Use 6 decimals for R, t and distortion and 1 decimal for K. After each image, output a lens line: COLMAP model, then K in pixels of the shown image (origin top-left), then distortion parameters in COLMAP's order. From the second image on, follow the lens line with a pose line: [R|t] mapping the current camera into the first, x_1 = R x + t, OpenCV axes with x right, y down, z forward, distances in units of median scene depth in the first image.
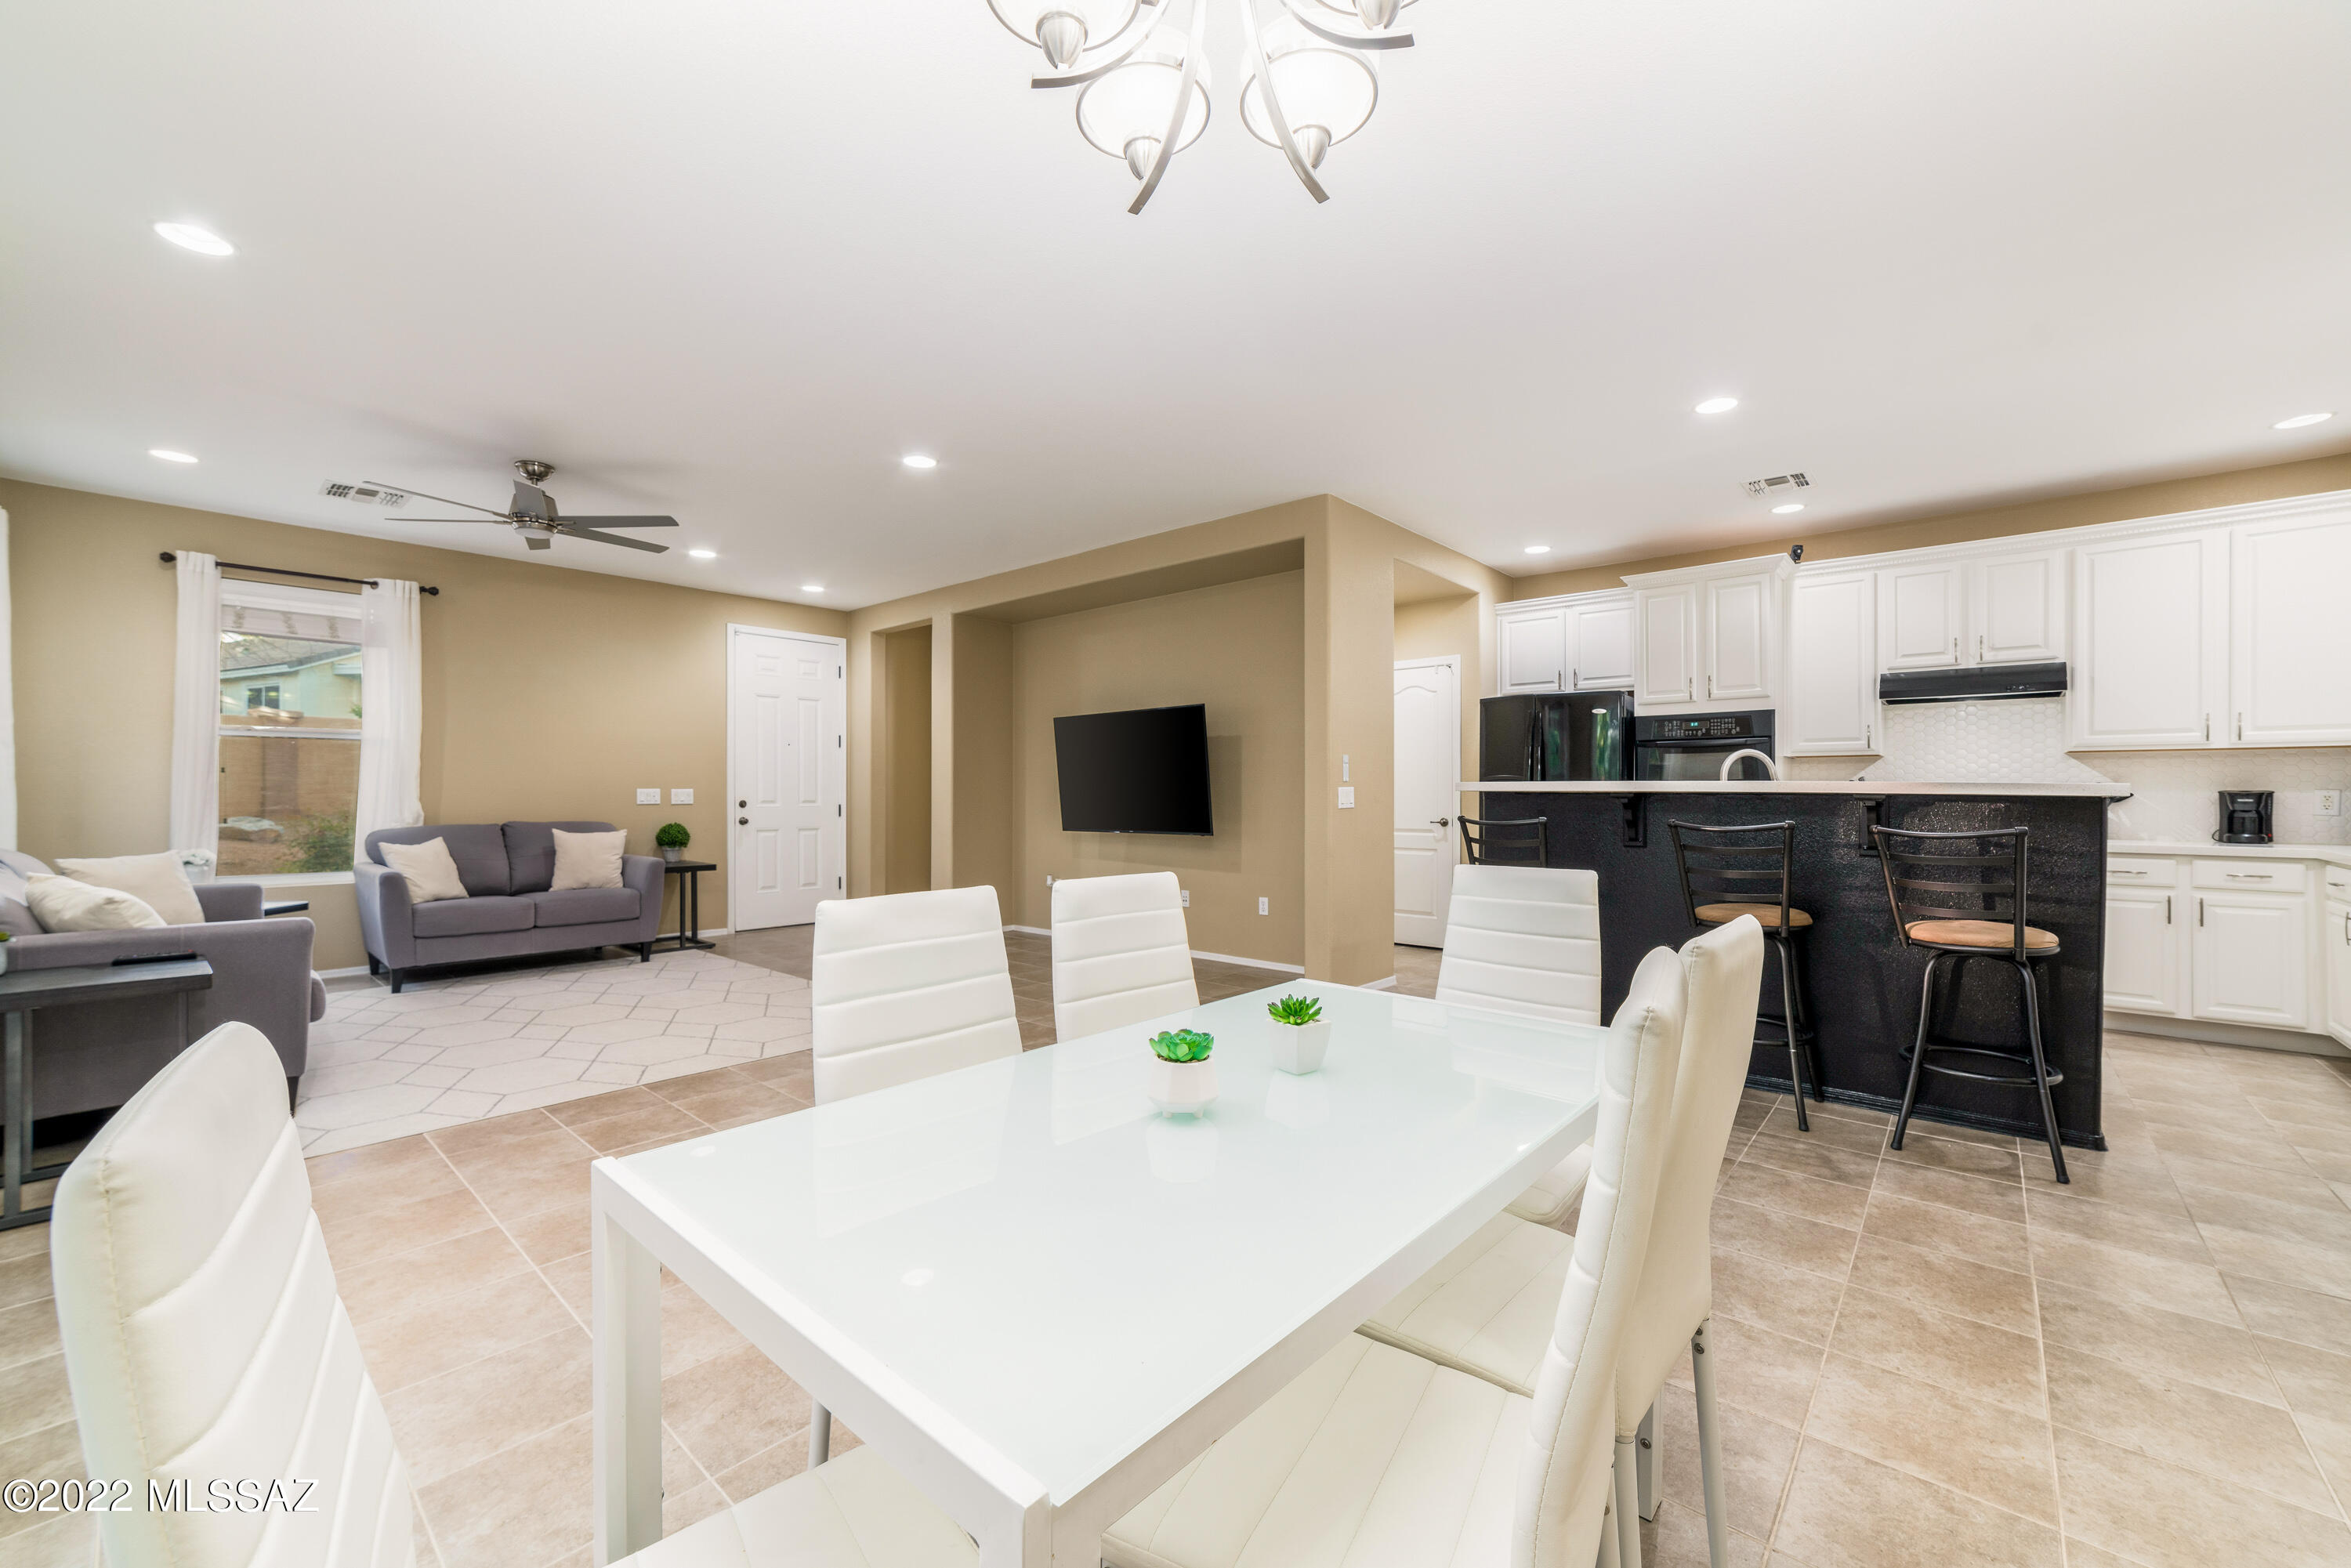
lens RADIAL K [[920.9, 0, 1182.3], [0, 920.9, 792.1], [0, 0, 1]] dist [-0.018291, 0.005960]
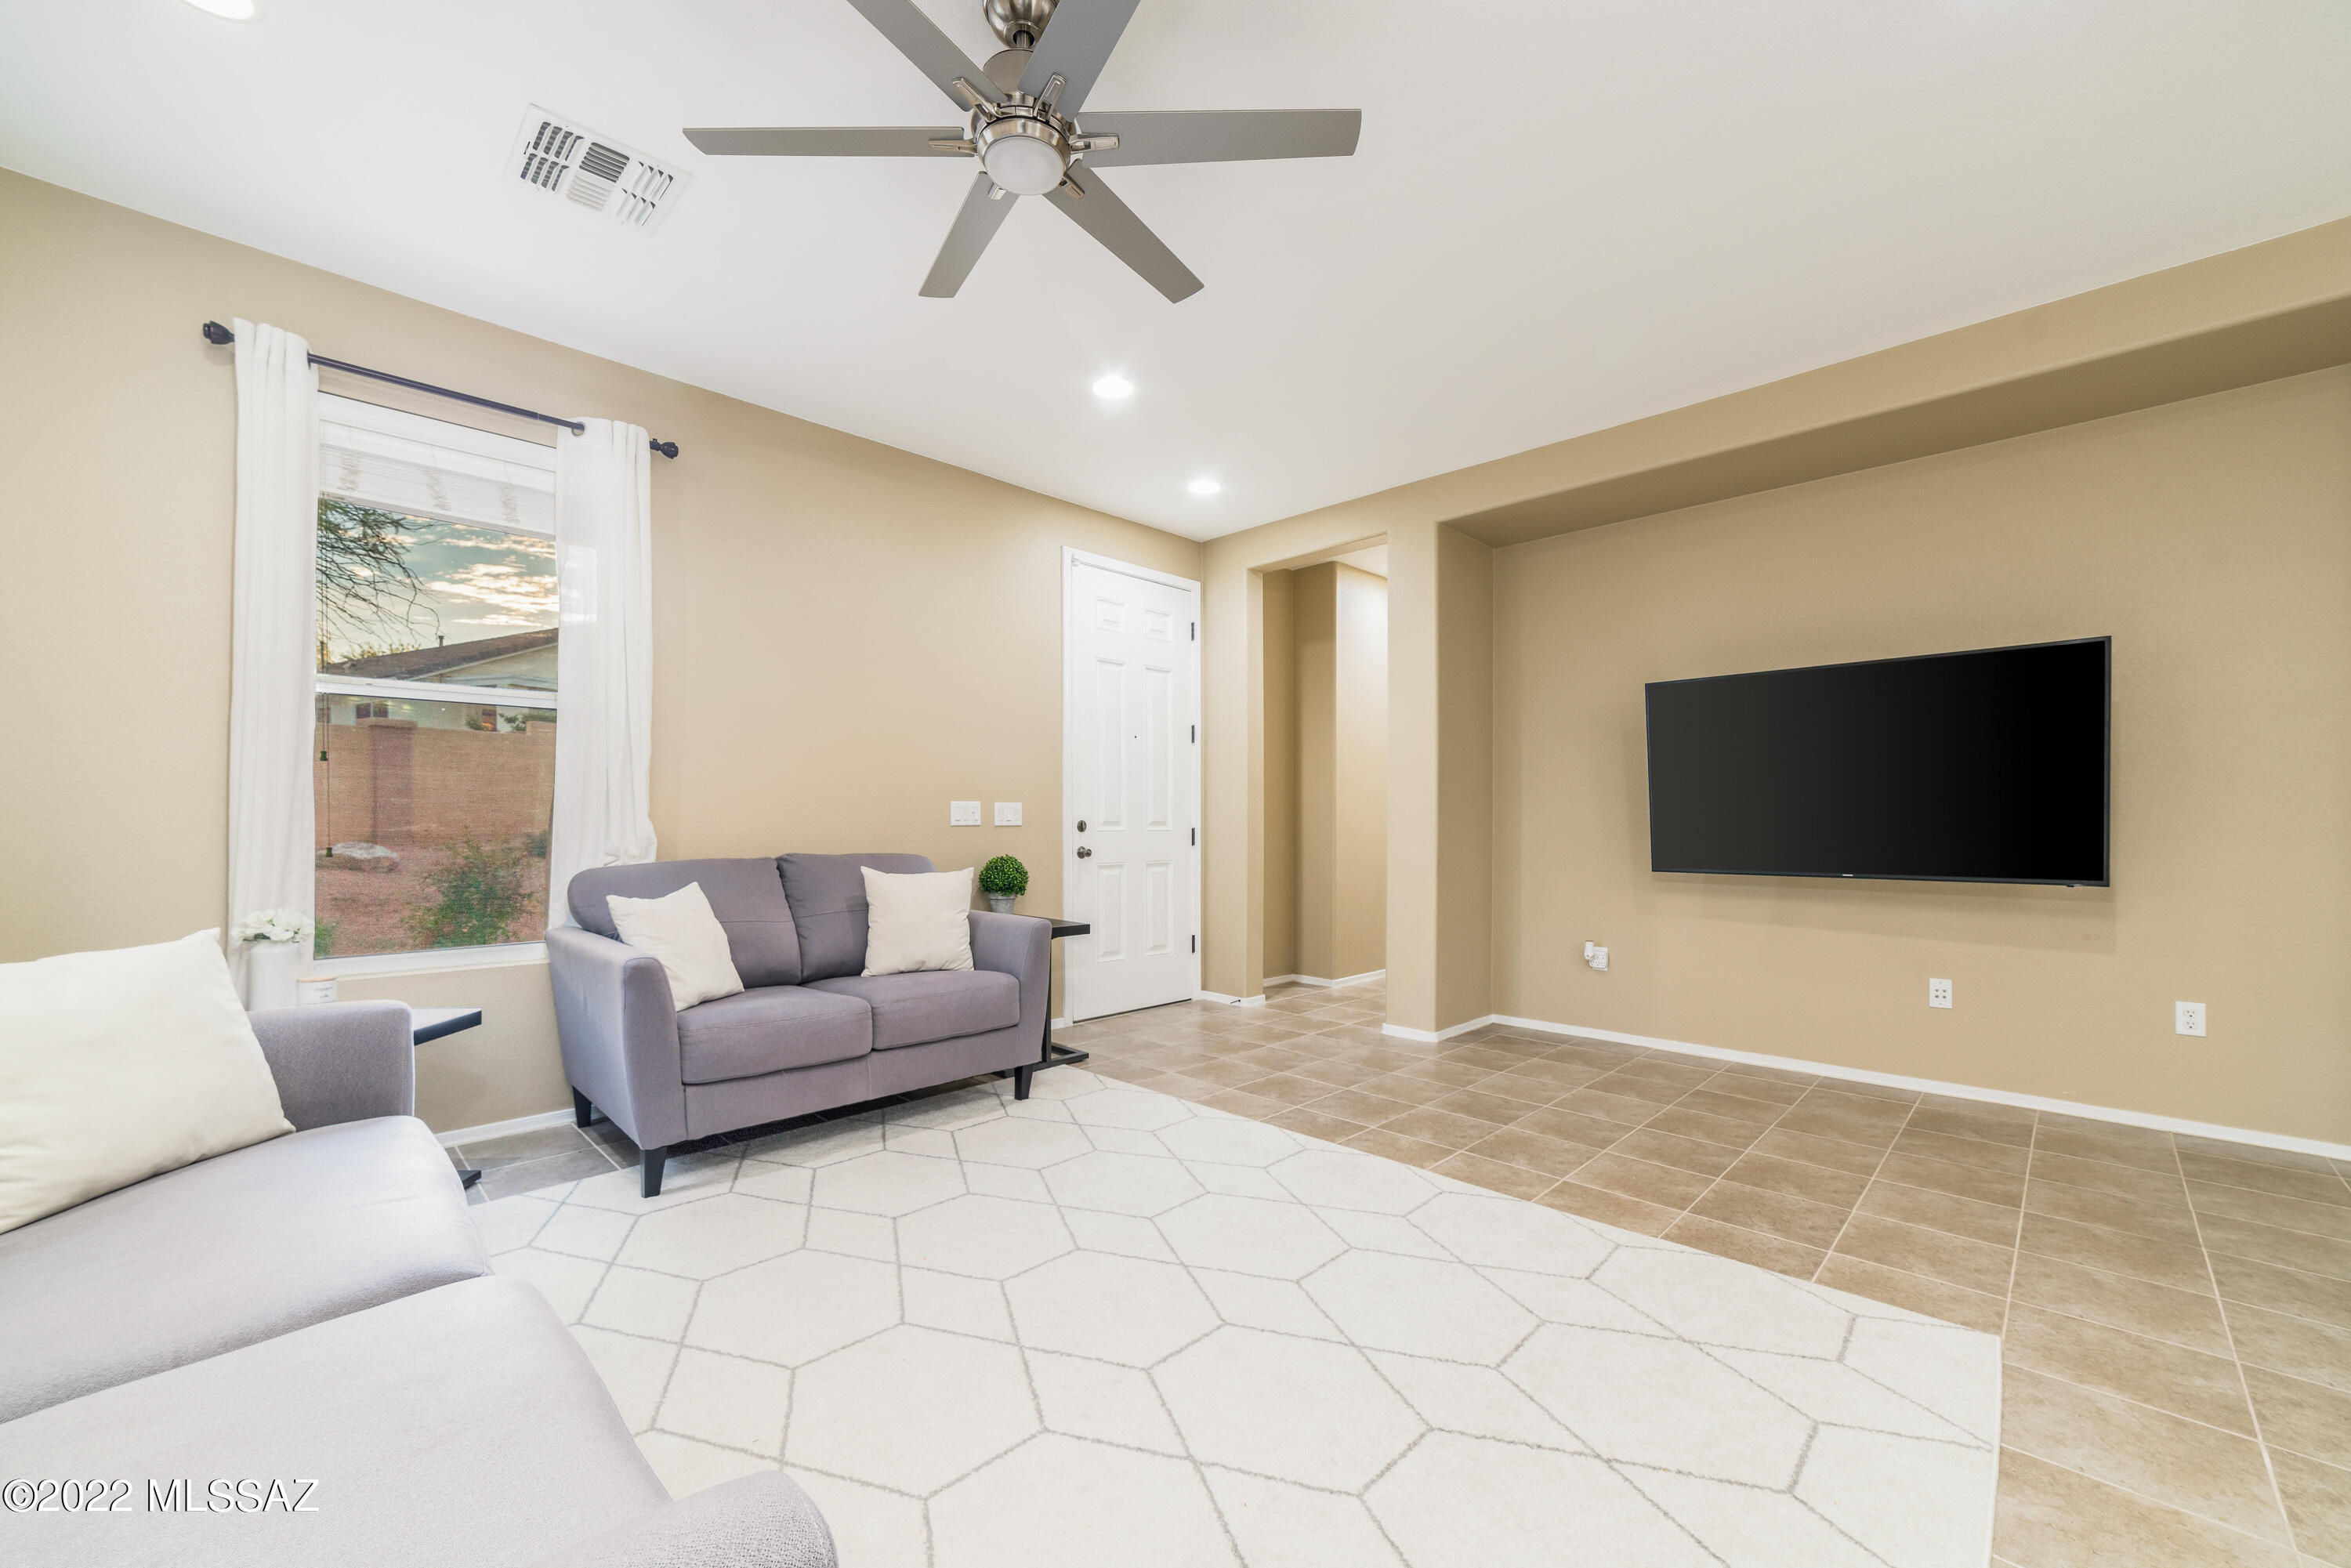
lens RADIAL K [[929.2, 0, 1175.6], [0, 929.2, 830.4], [0, 0, 1]] dist [-0.001493, 0.000092]
pose [[0.997158, 0.002908, -0.075285, -0.491017], [-0.002026, 0.999928, 0.011791, 0.010665], [0.075314, -0.011605, 0.997092, 0.469455]]
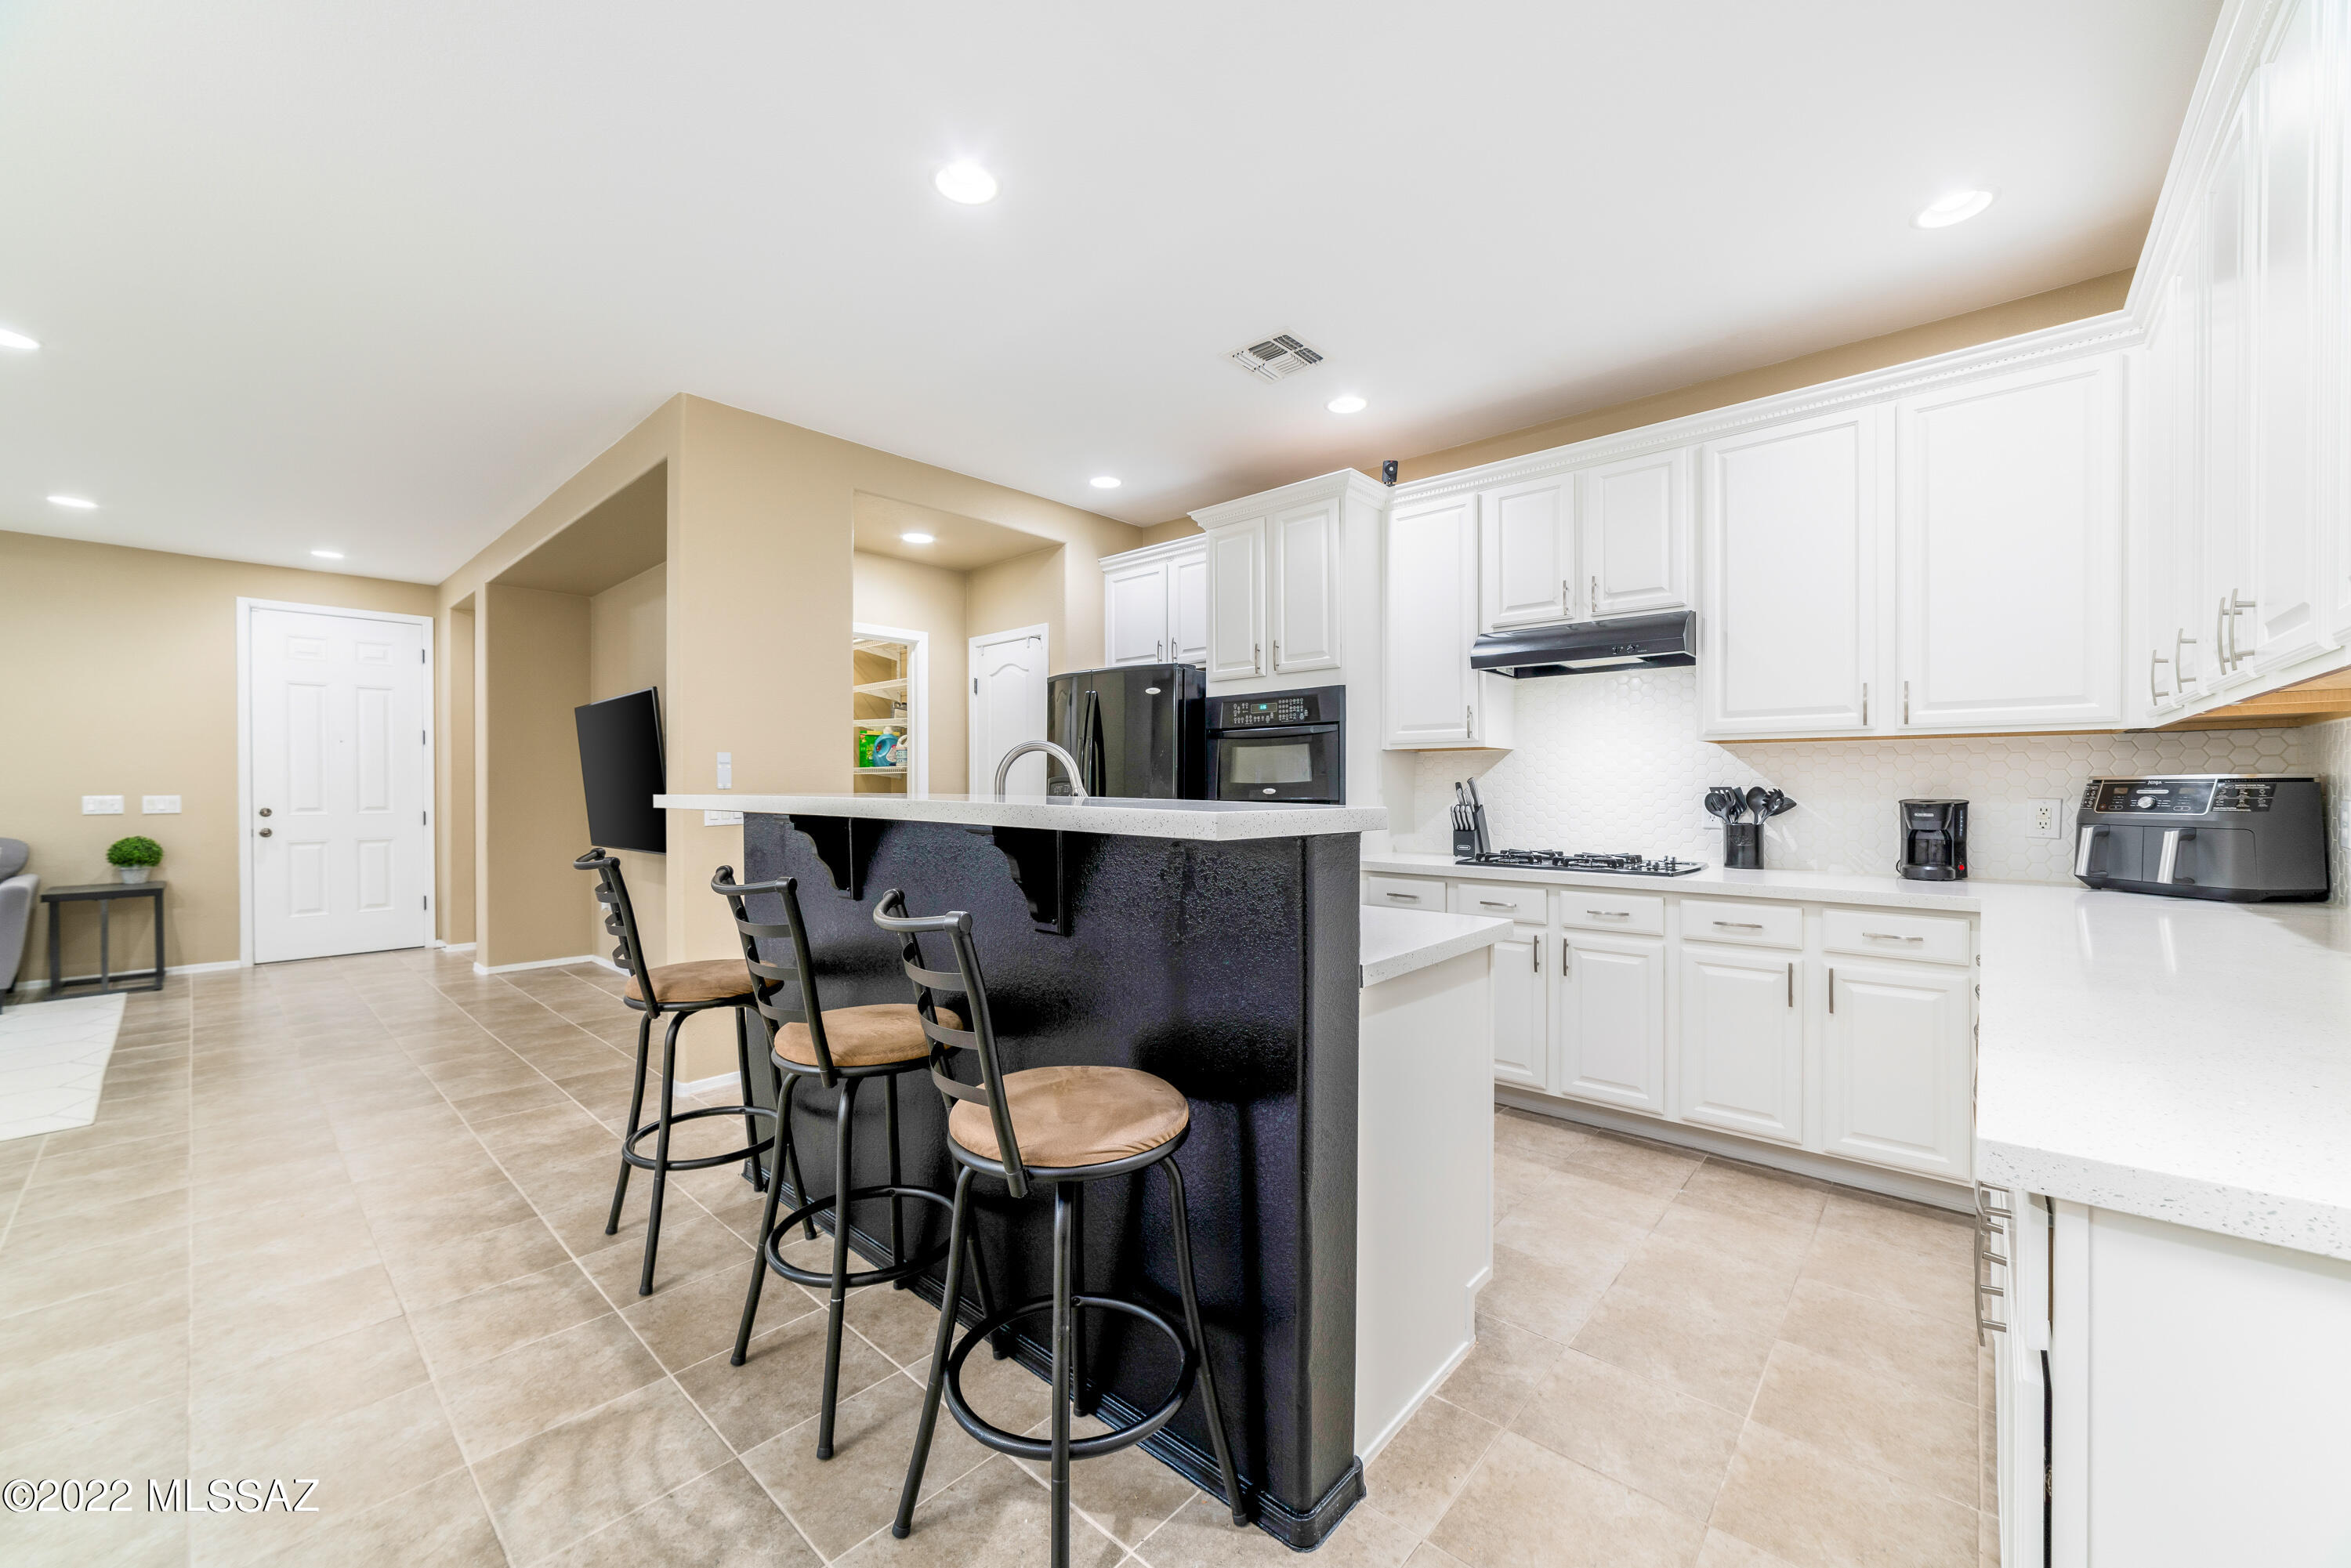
lens RADIAL K [[903.3, 0, 1170.7], [0, 903.3, 788.9], [0, 0, 1]] dist [-0.028647, 0.009612]
pose [[0.999854, -0.003734, -0.016686, 0.497784], [0.003781, 0.999989, 0.002783, -0.010729], [0.016676, -0.002845, 0.999857, 0.270304]]
